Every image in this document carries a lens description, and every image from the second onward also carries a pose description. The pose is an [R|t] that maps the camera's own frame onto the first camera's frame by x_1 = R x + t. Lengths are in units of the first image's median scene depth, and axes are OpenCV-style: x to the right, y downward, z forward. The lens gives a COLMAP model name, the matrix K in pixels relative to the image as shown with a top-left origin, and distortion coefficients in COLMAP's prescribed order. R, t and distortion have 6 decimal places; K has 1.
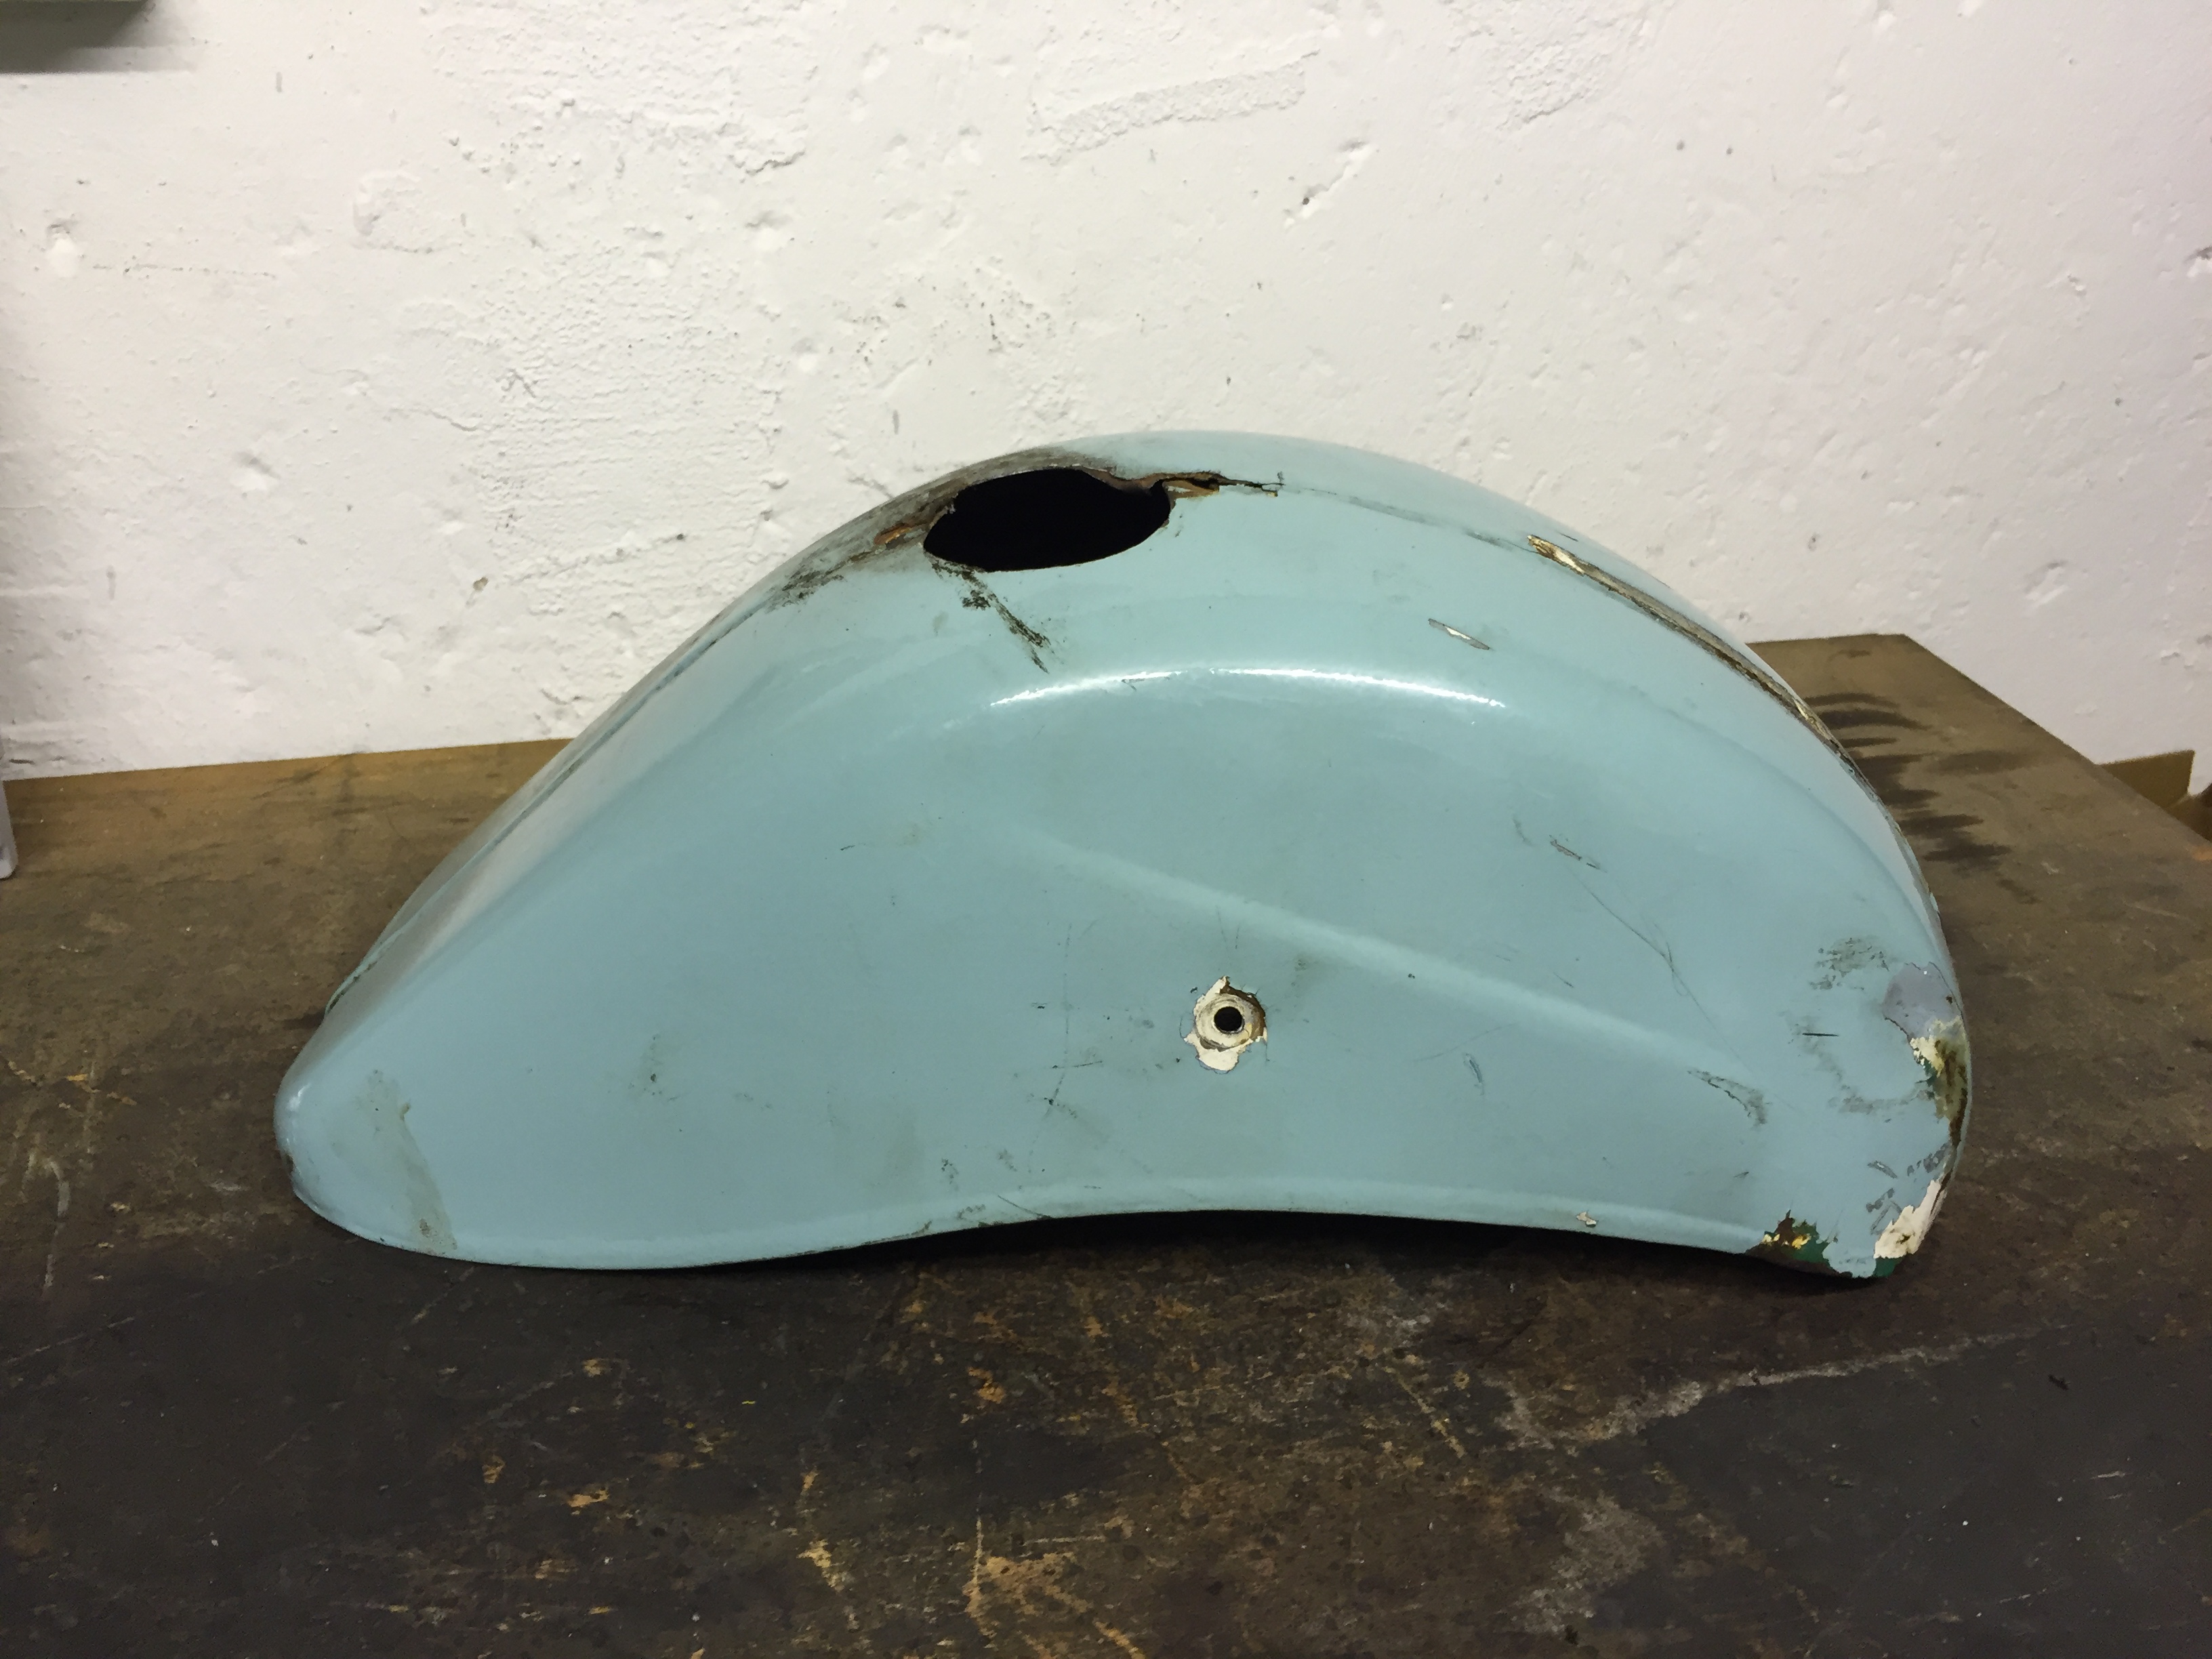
lens RADIAL K [[1932.8, 0, 1108.1], [0, 1932.8, 828.5], [0, 0, 1]] dist [0.066510, -0.104826]
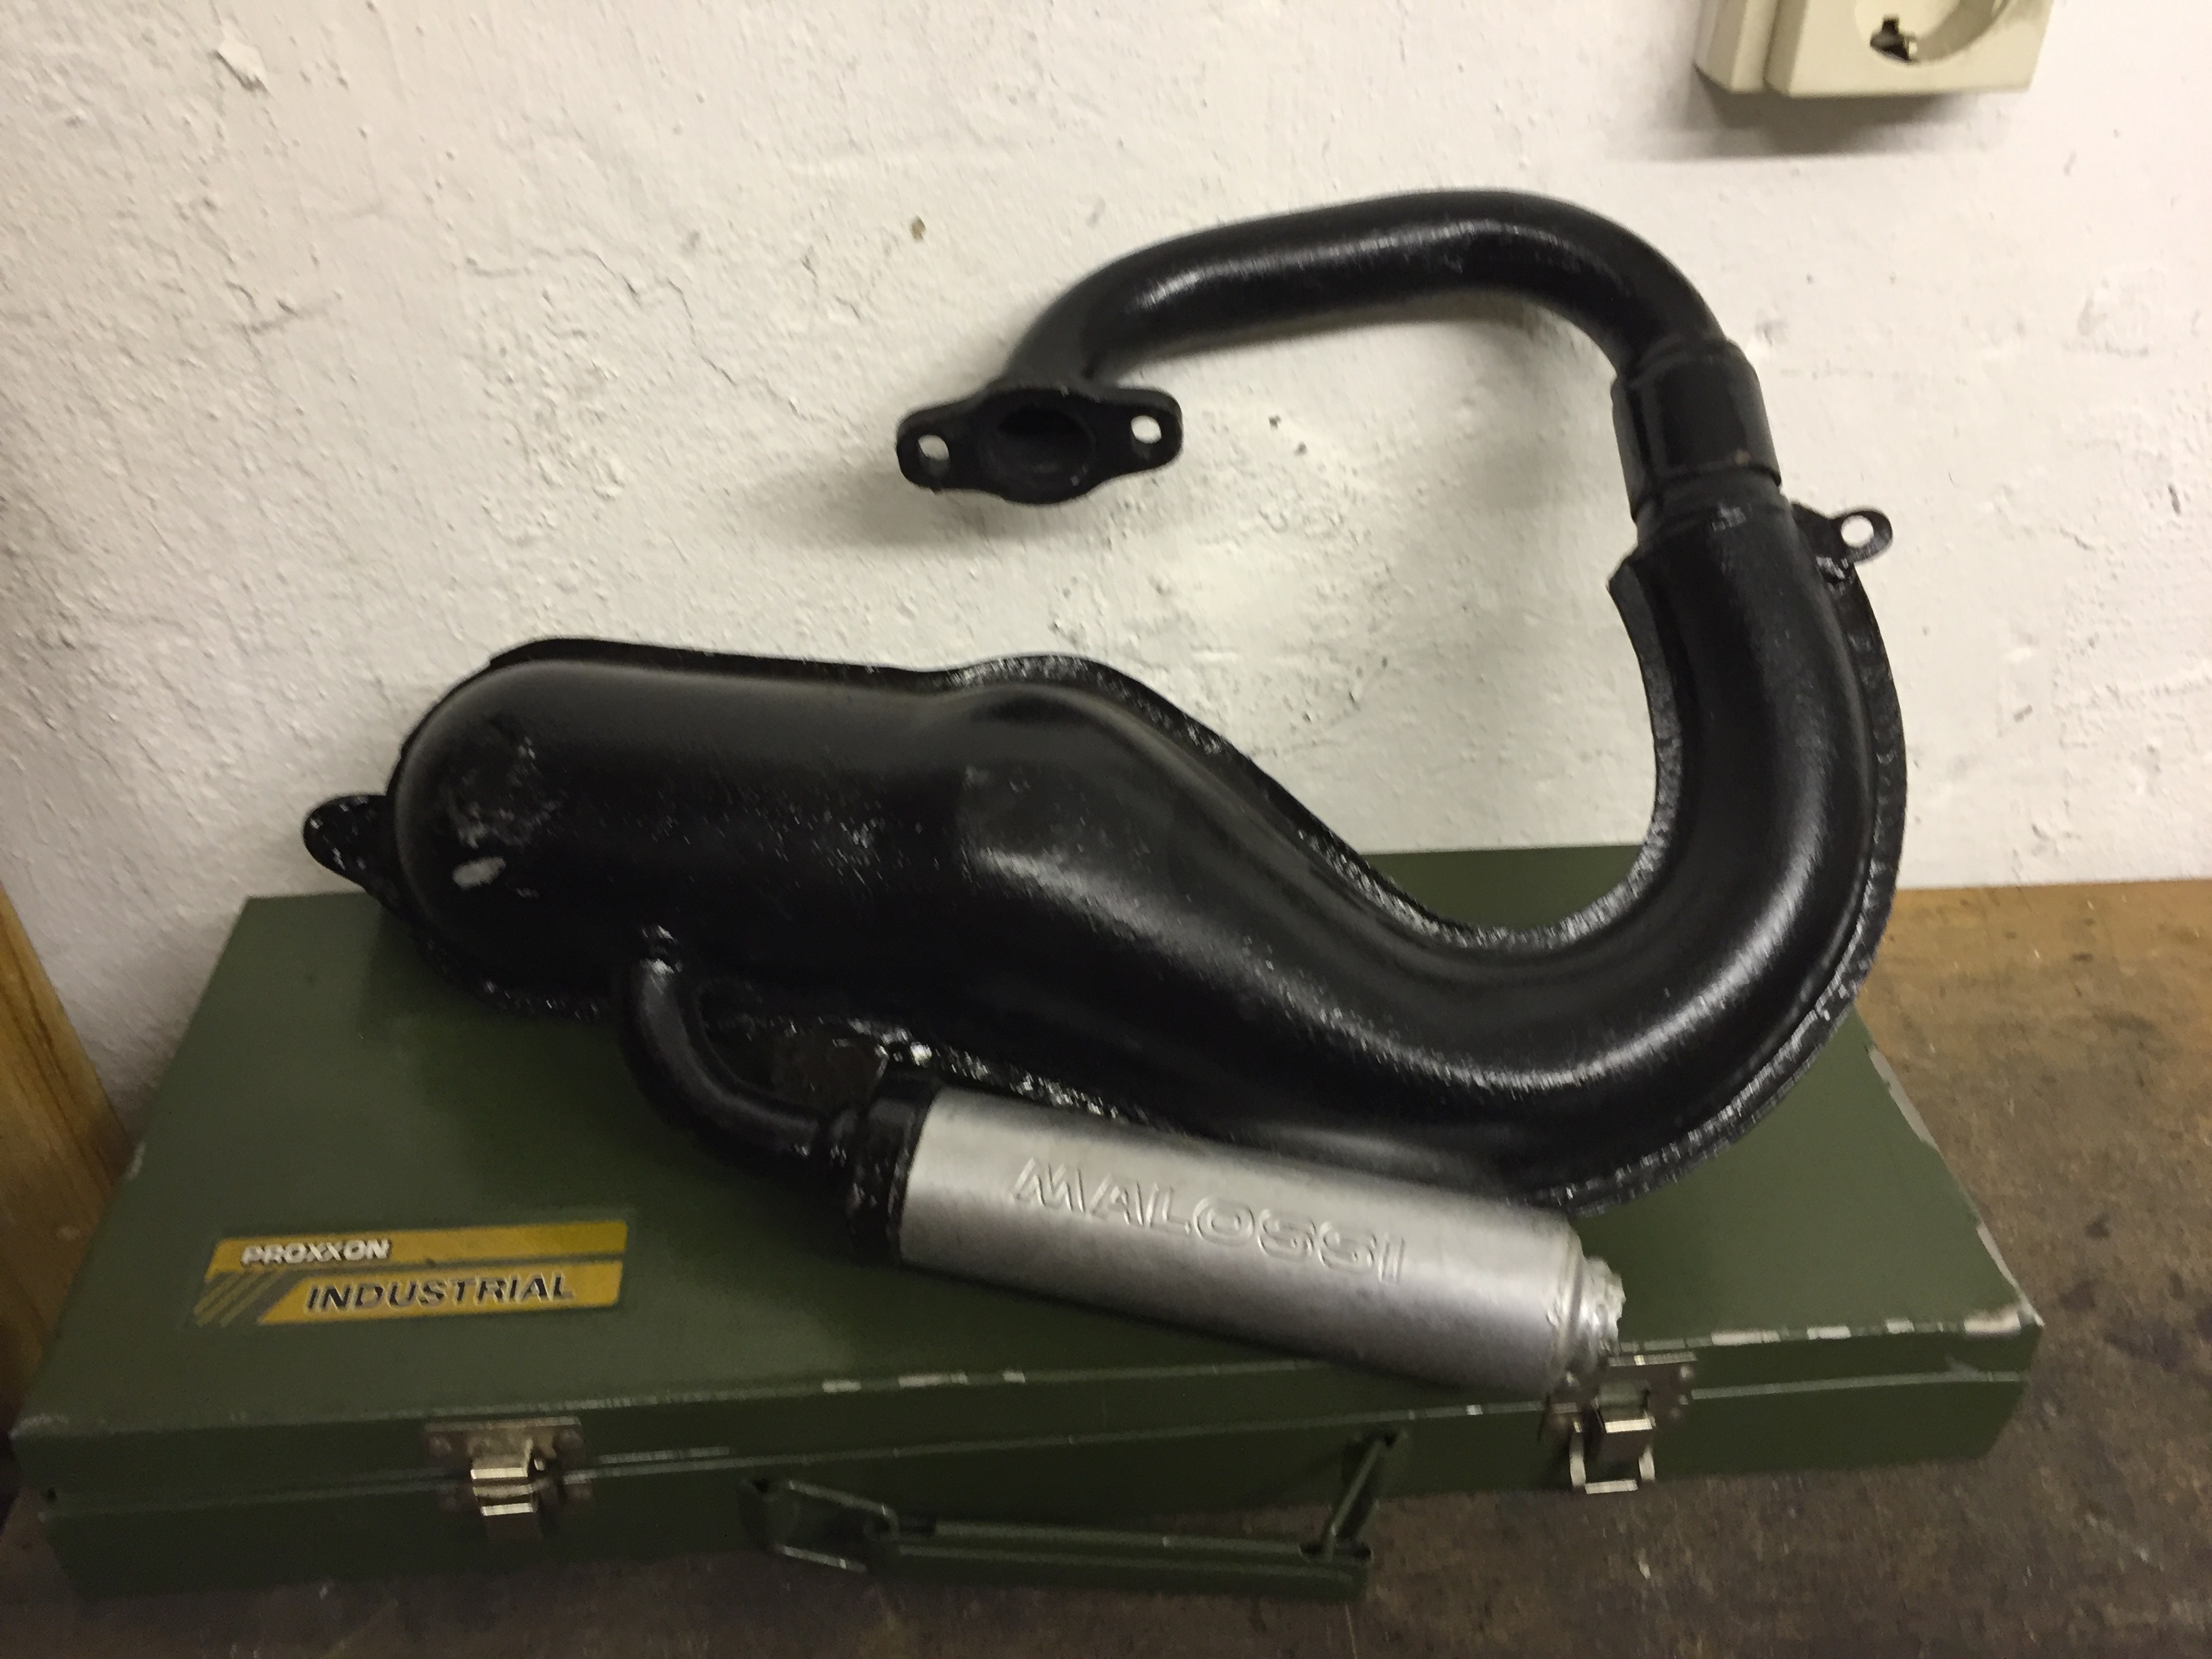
lens RADIAL K [[1932.8, 0, 1041.4], [0, 1932.8, 853.5], [0, 0, 1]] dist [0.066510, -0.104826]
pose [[0.978229, 0.086194, -0.188781, -0.602229], [-0.064482, 0.990884, 0.118285, -0.143790], [0.197255, -0.103537, 0.974869, 0.063254]]
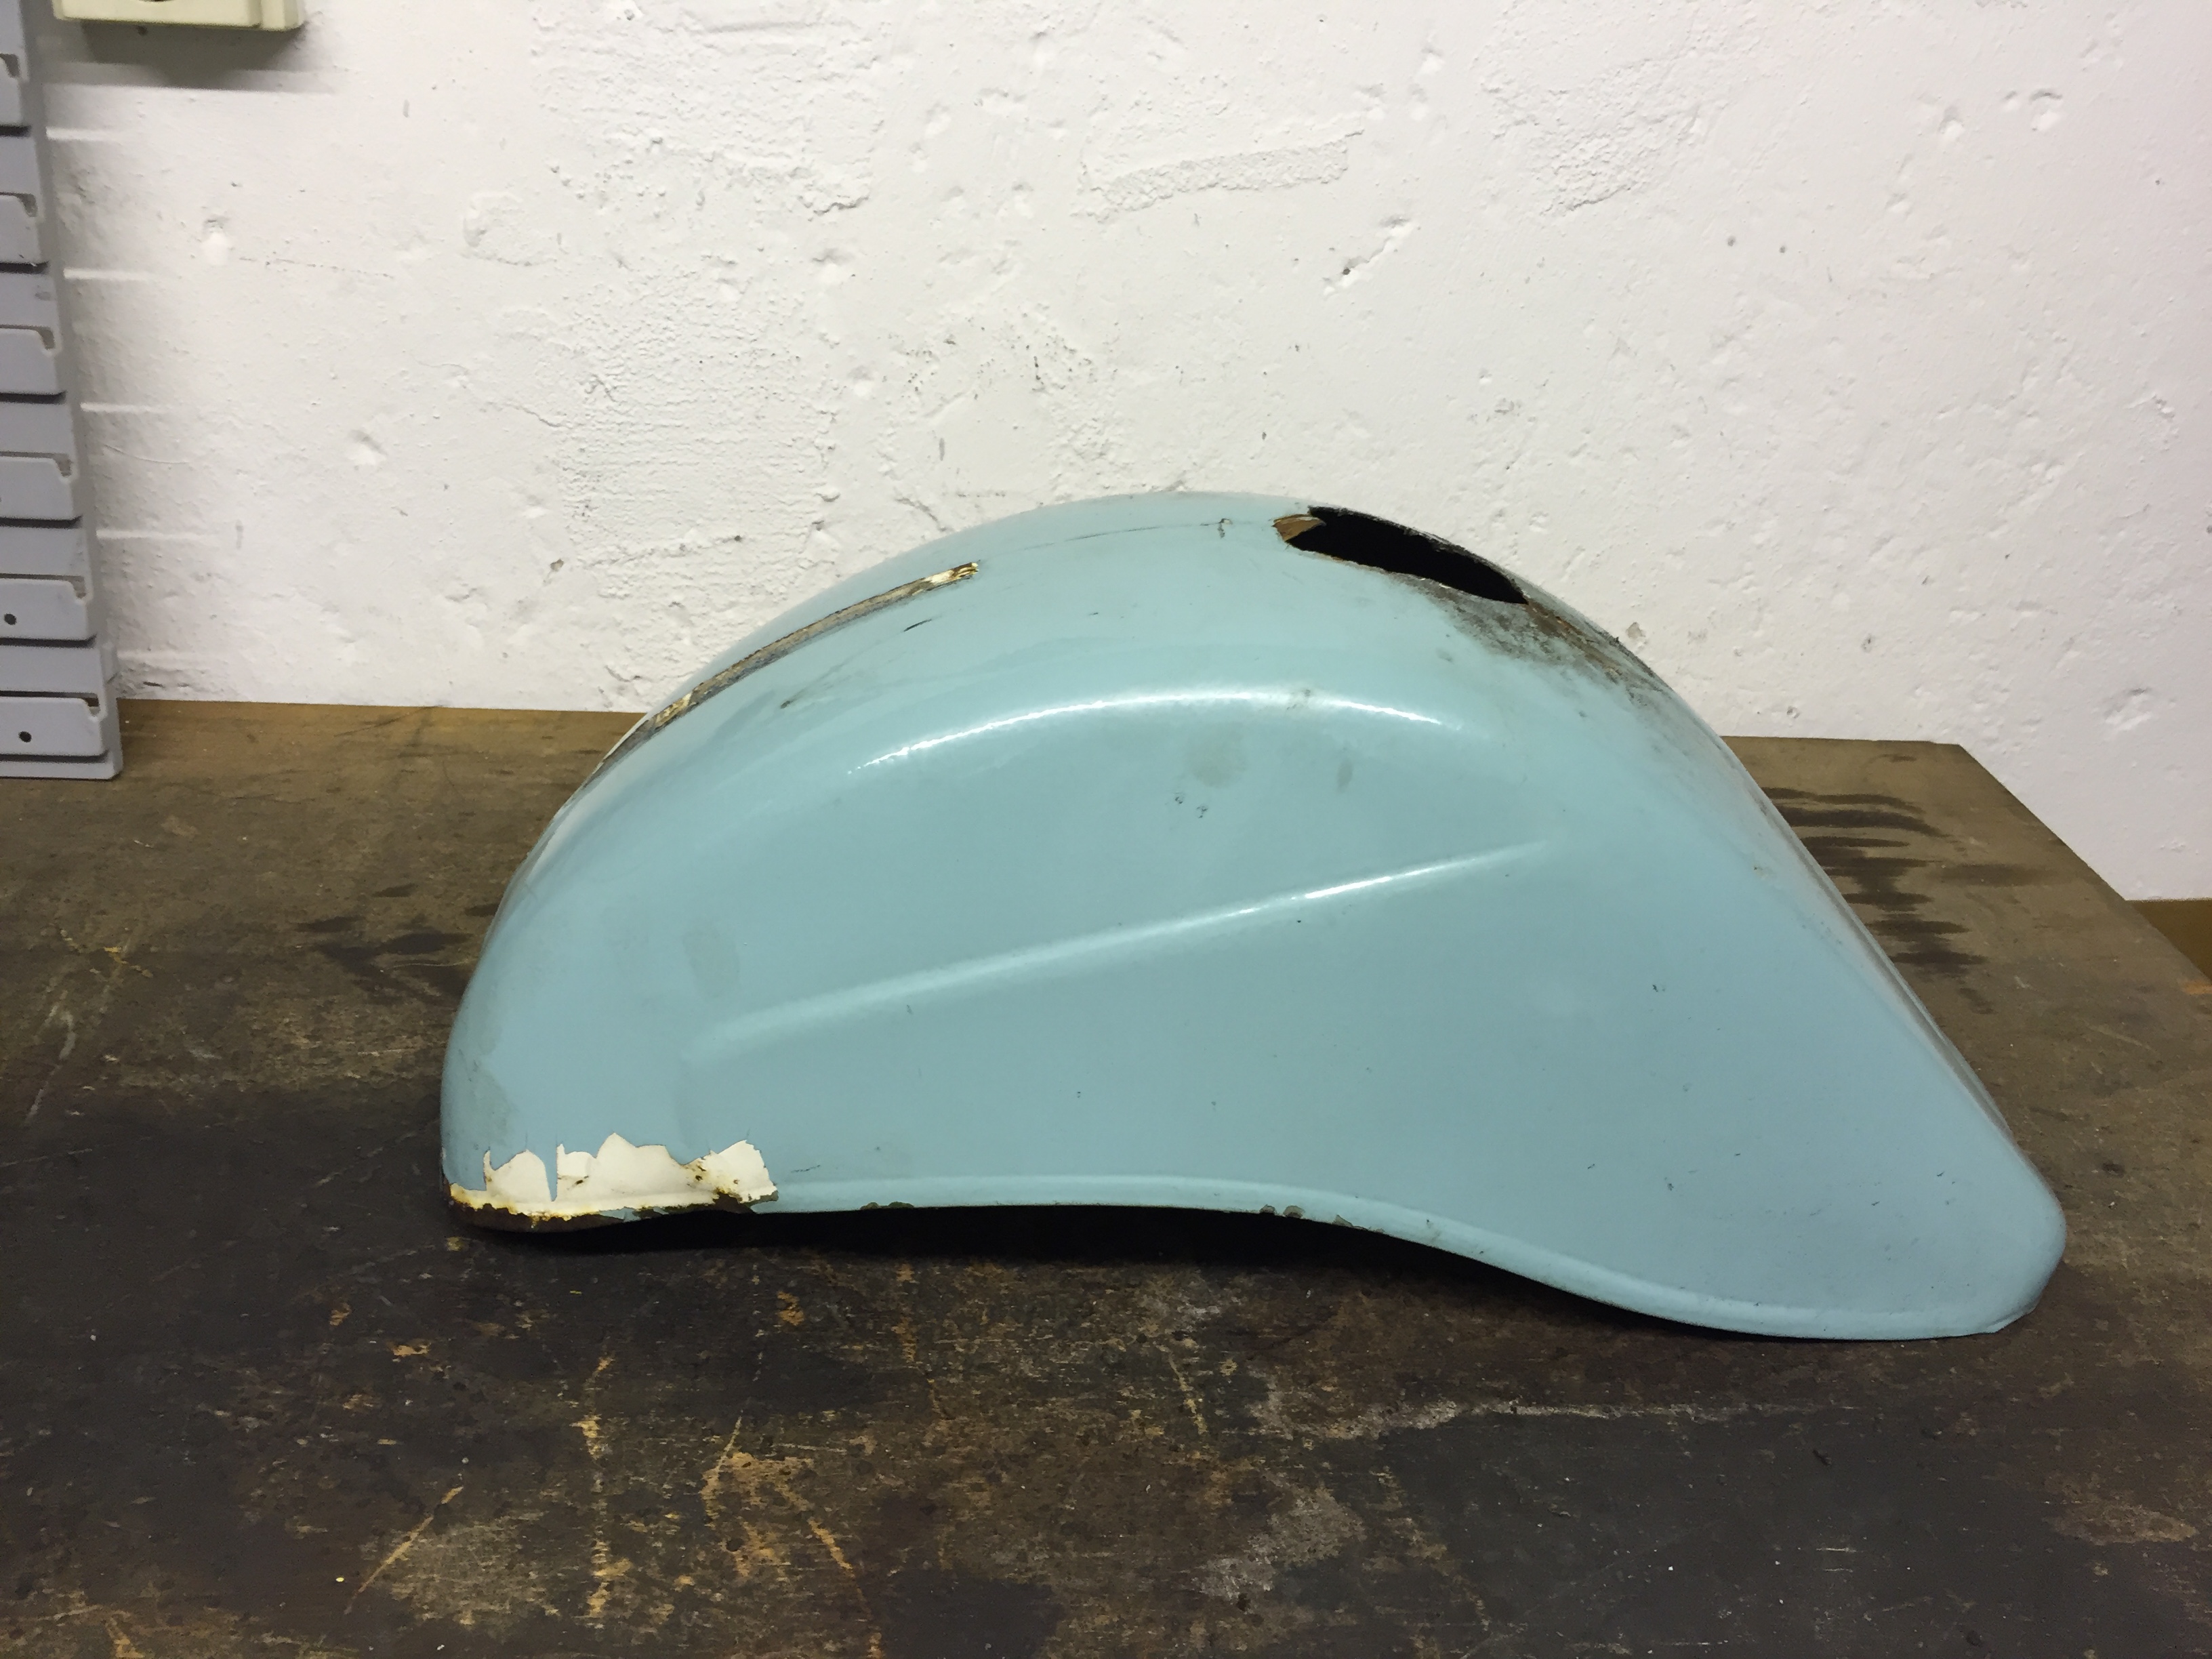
lens RADIAL K [[1932.8, 0, 1104.3], [0, 1932.8, 821.6], [0, 0, 1]] dist [0.066510, -0.104826]
pose [[0.984173, 0.102914, -0.144262, 0.165037], [-0.108108, 0.993727, -0.028622, 0.018172], [0.140411, 0.043765, 0.989126, -0.046755]]
